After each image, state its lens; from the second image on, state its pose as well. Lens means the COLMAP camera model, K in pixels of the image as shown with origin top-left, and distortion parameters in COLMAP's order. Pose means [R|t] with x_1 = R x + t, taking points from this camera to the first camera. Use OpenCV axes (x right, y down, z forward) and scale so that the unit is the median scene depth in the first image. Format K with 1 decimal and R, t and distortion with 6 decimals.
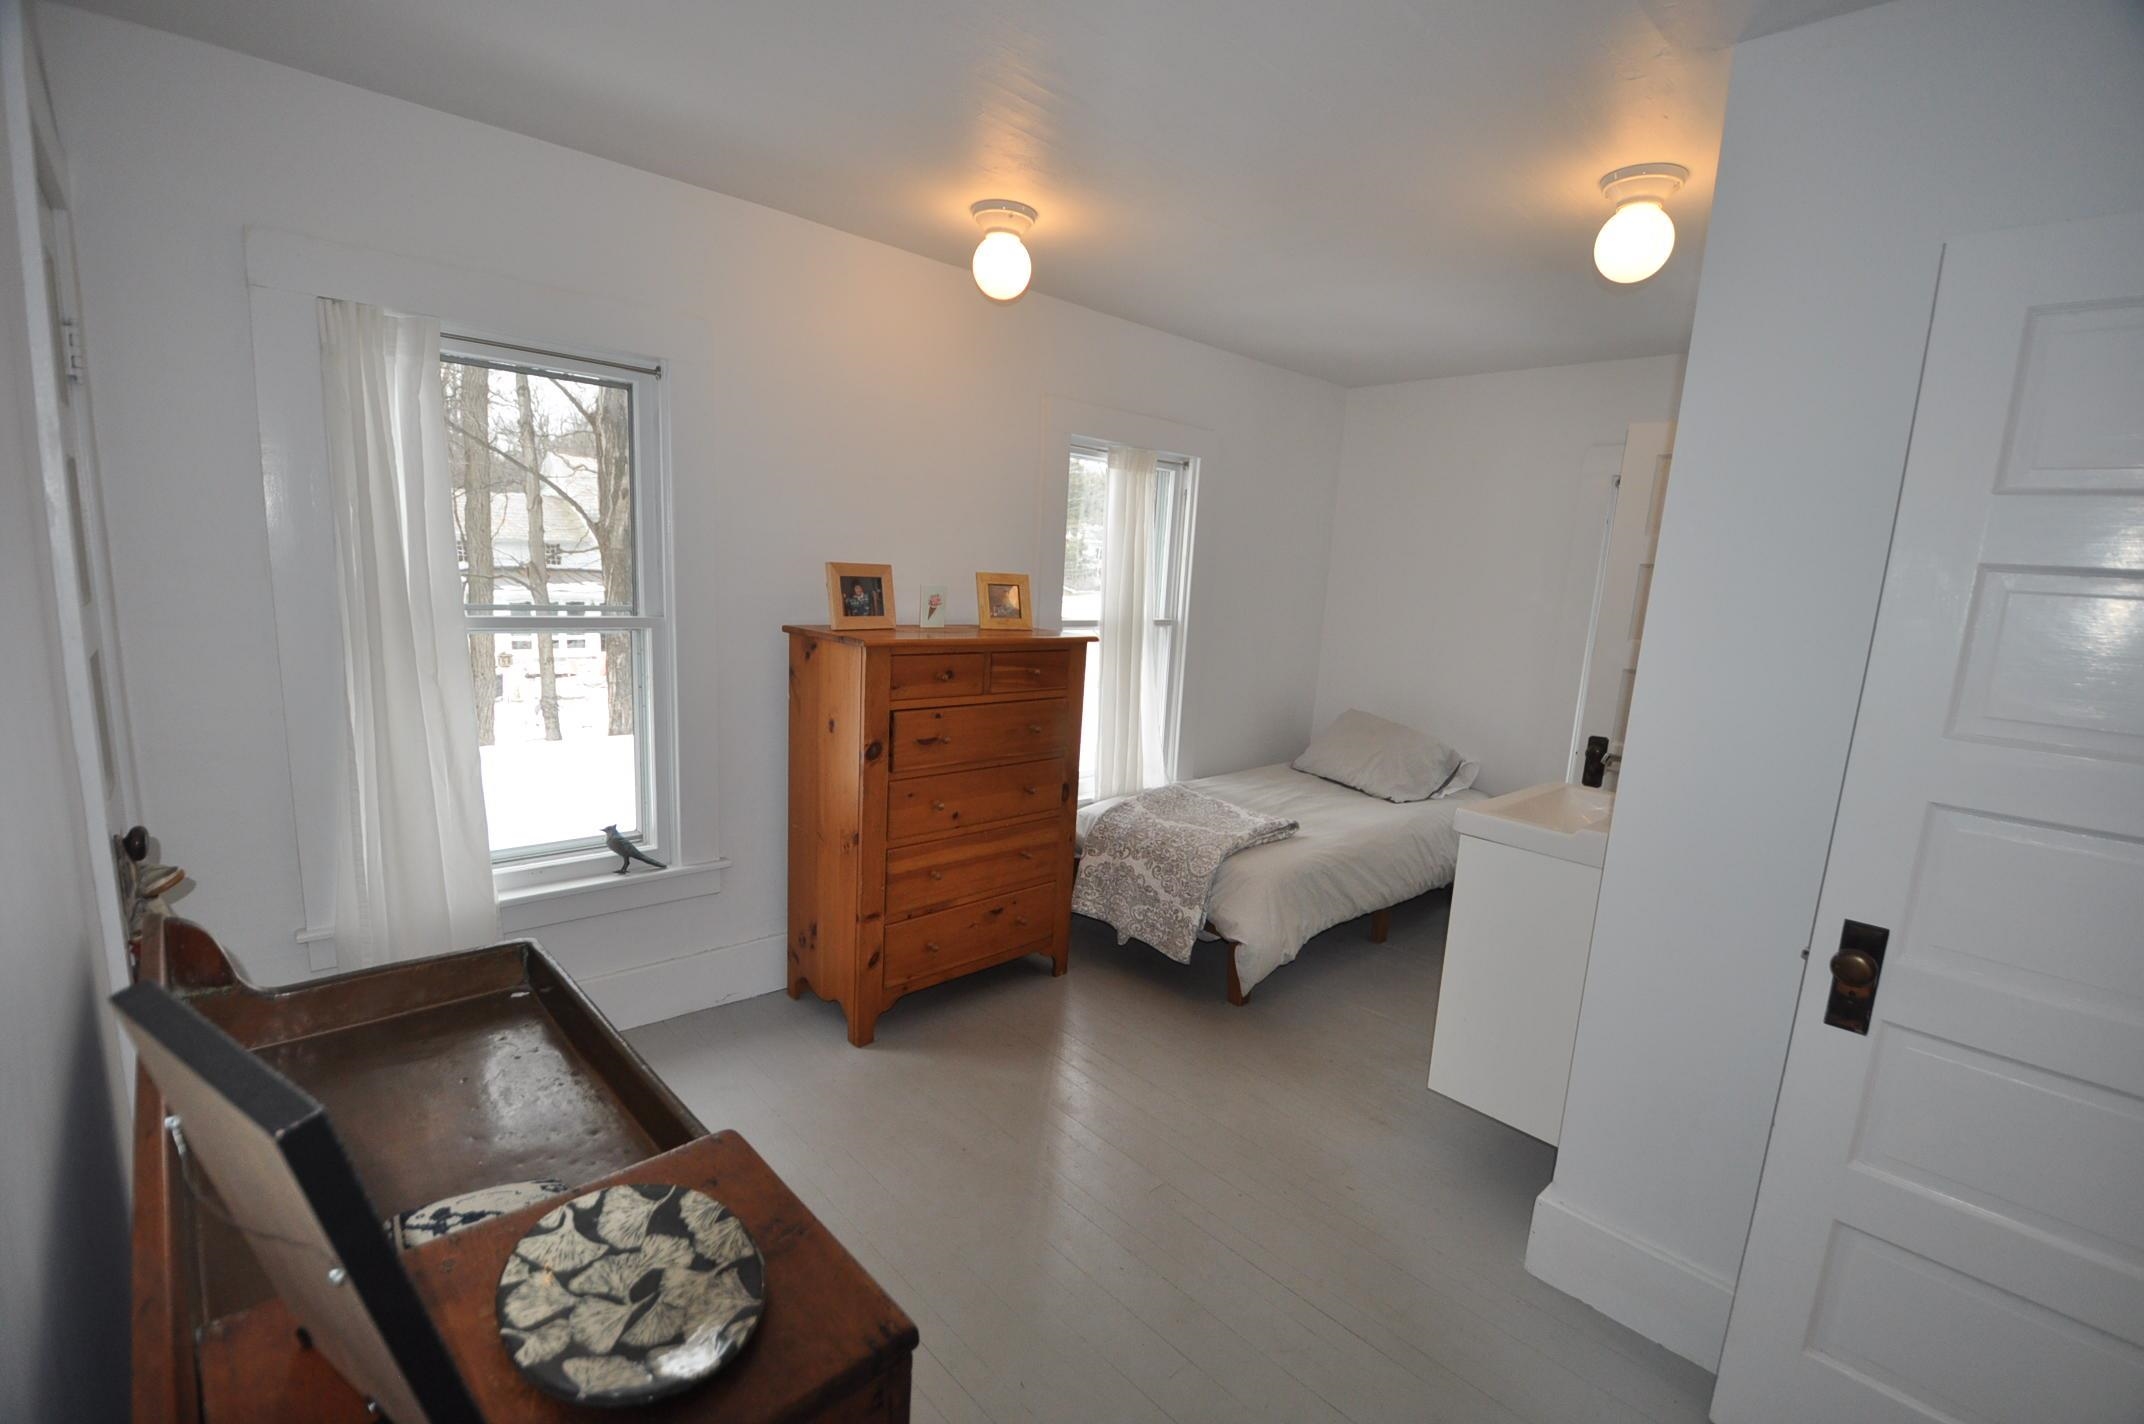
lens RADIAL K [[938.3, 0, 1076.3], [0, 938.3, 718.2], [0, 0, 1]] dist [-0.002774, -0.008295]
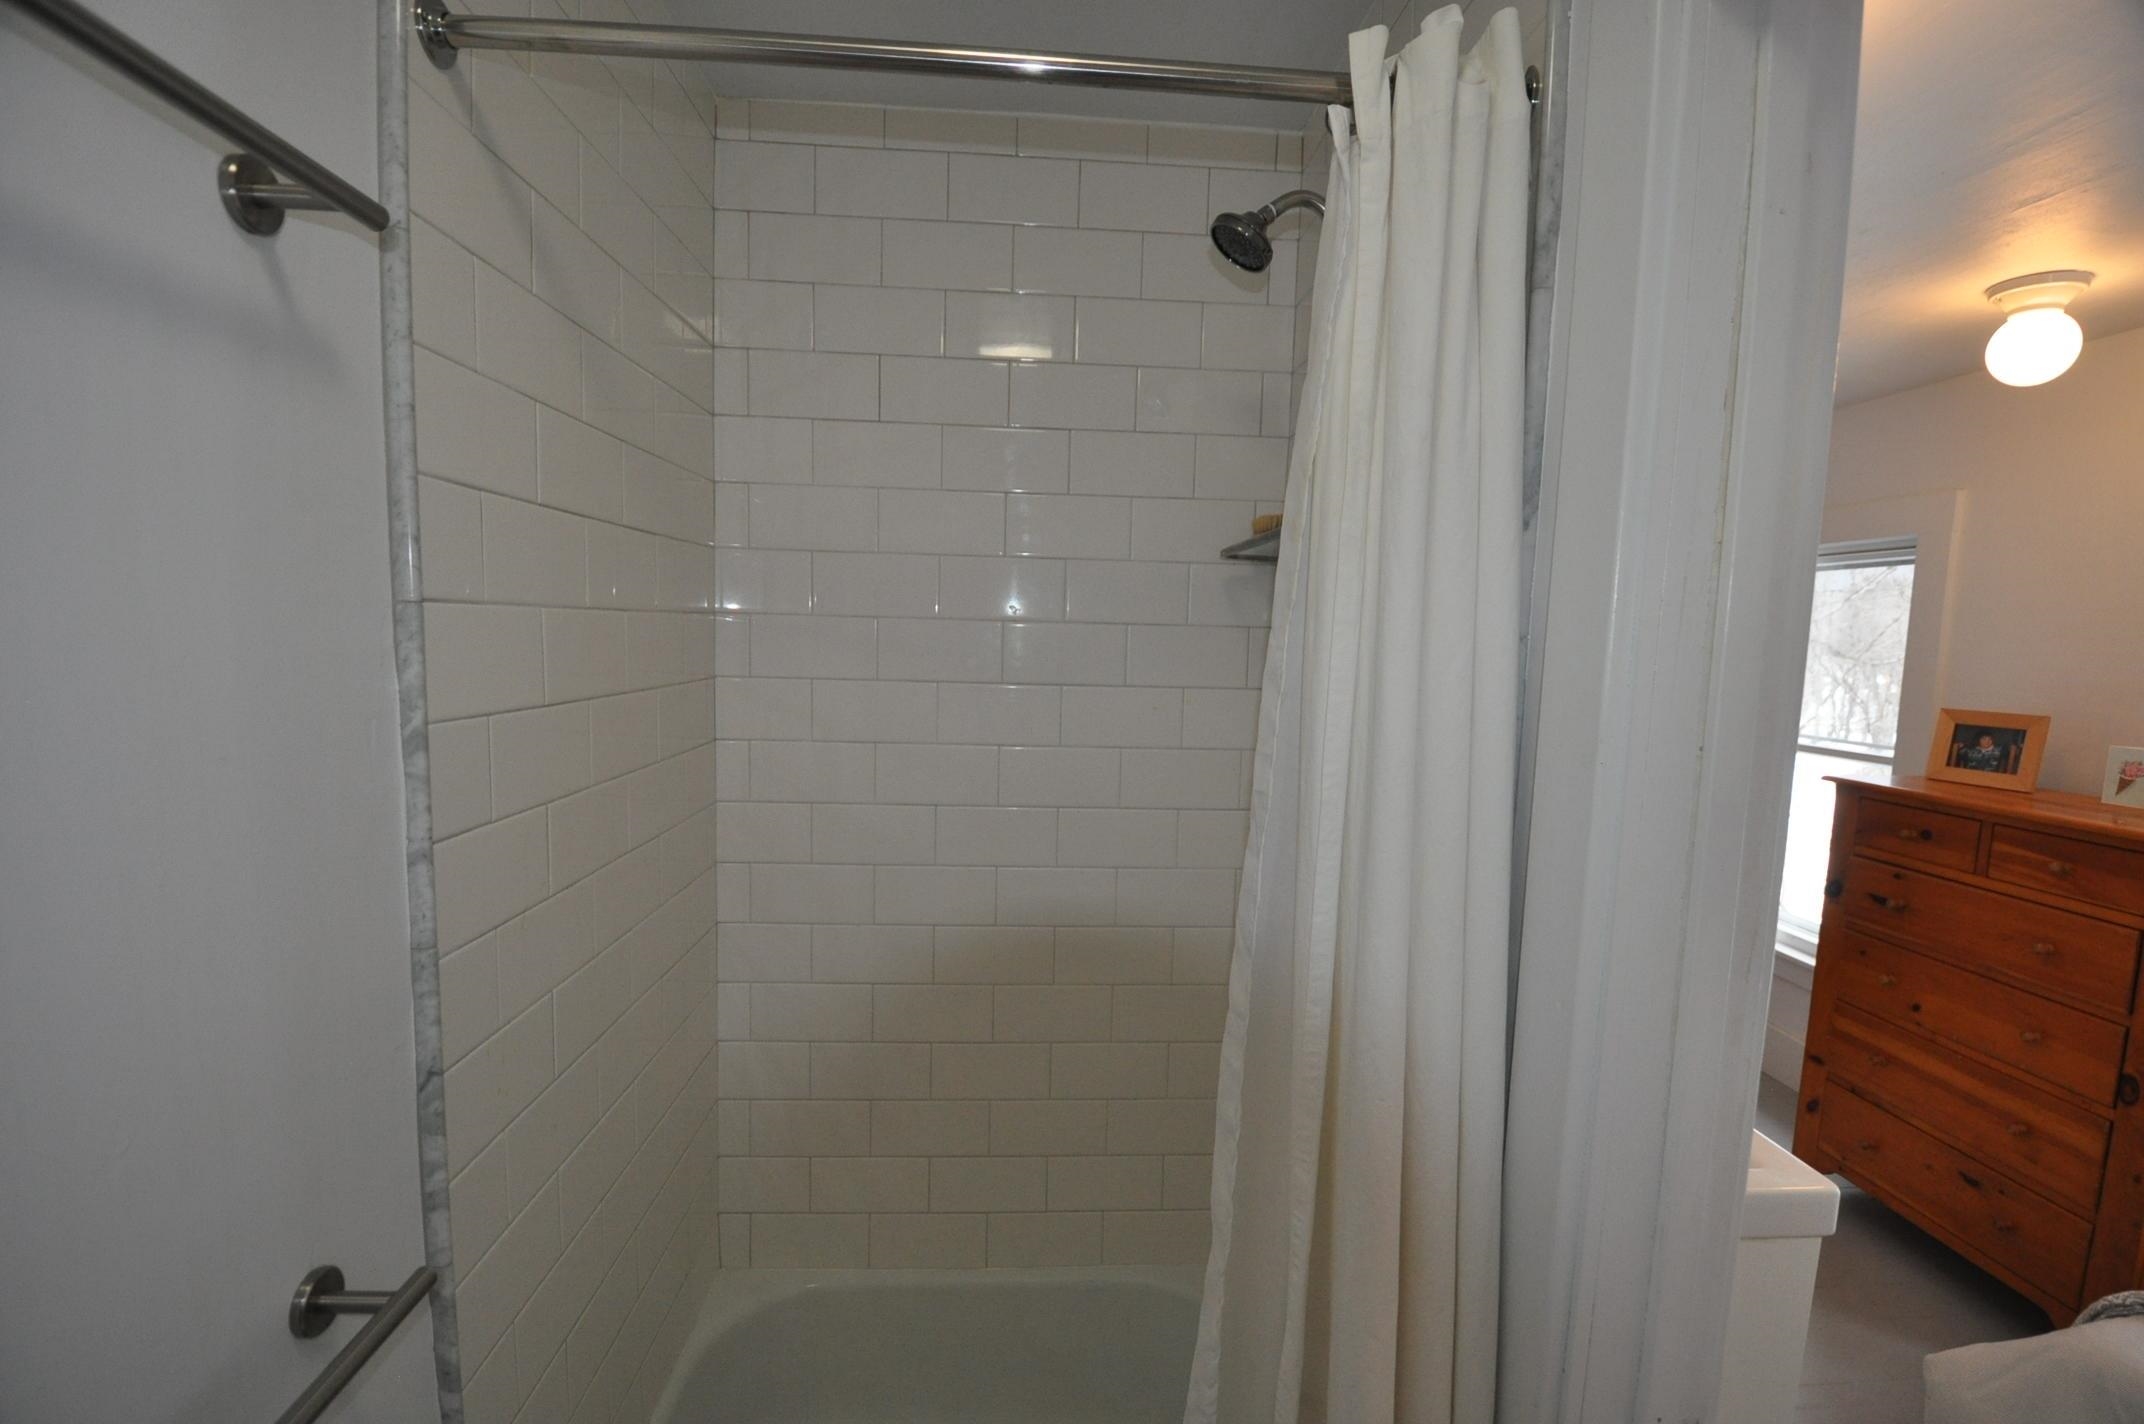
lens RADIAL K [[938.3, 0, 1070.9], [0, 938.3, 719.0], [0, 0, 1]] dist [-0.002774, -0.008295]
pose [[-0.639262, -0.008813, -0.768939, 0.969914], [-0.195376, 0.968984, 0.151321, -0.119800], [0.743756, 0.246965, -0.621157, 0.888587]]
